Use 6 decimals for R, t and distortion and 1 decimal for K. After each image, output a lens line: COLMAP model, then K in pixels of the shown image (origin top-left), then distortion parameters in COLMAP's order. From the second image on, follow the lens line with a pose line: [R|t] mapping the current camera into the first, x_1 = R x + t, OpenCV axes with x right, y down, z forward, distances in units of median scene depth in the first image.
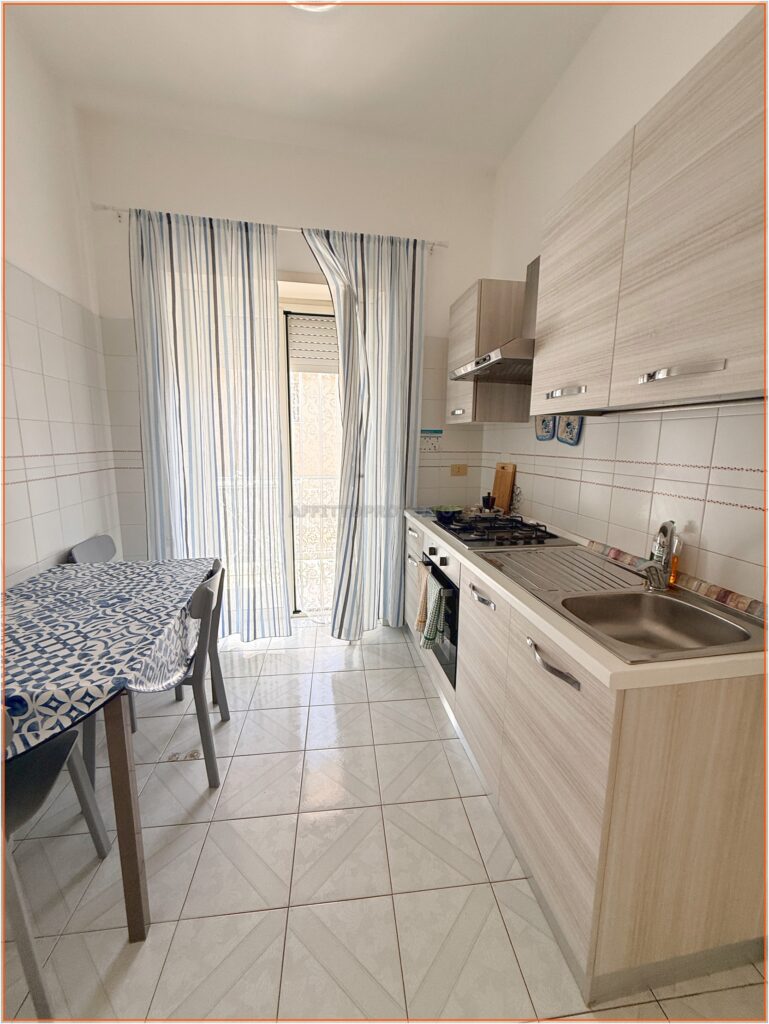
lens RADIAL K [[406.0, 0, 385.0], [0, 406.0, 508.9], [0, 0, 1]] dist [0.000129, -0.000329]
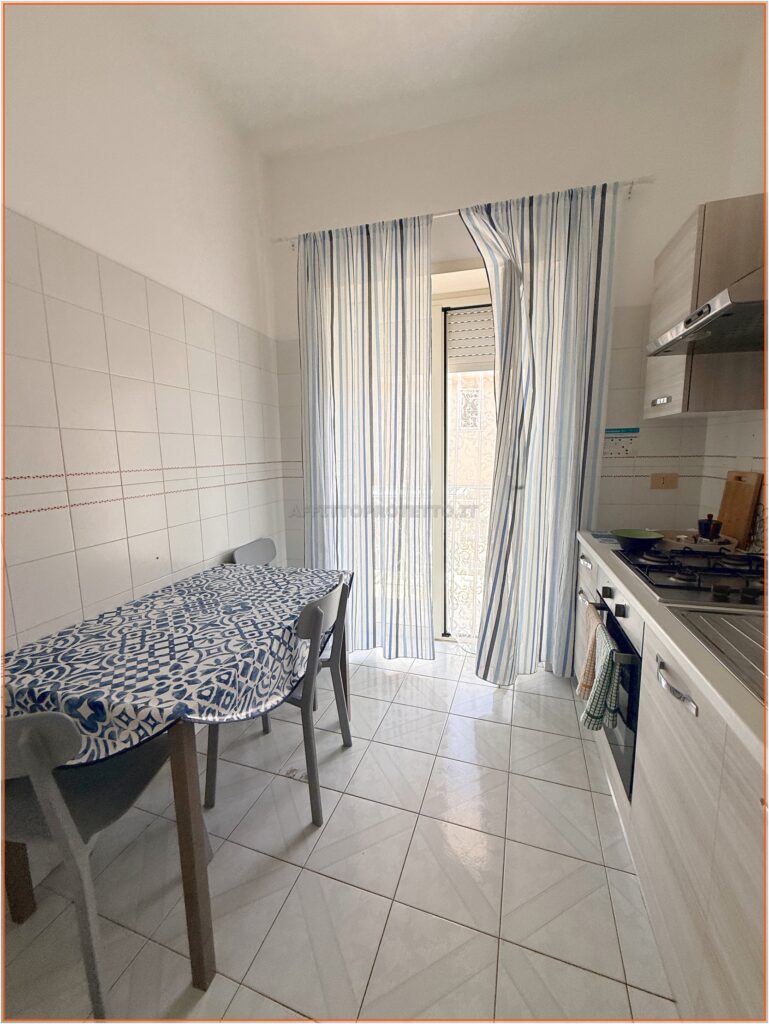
lens RADIAL K [[406.0, 0, 385.0], [0, 406.0, 508.9], [0, 0, 1]] dist [0.000129, -0.000329]
pose [[0.899065, 0.036788, -0.436268, 0.083014], [-0.046202, 0.998872, -0.010983, -0.022695], [0.435371, 0.030031, 0.899750, 0.195299]]
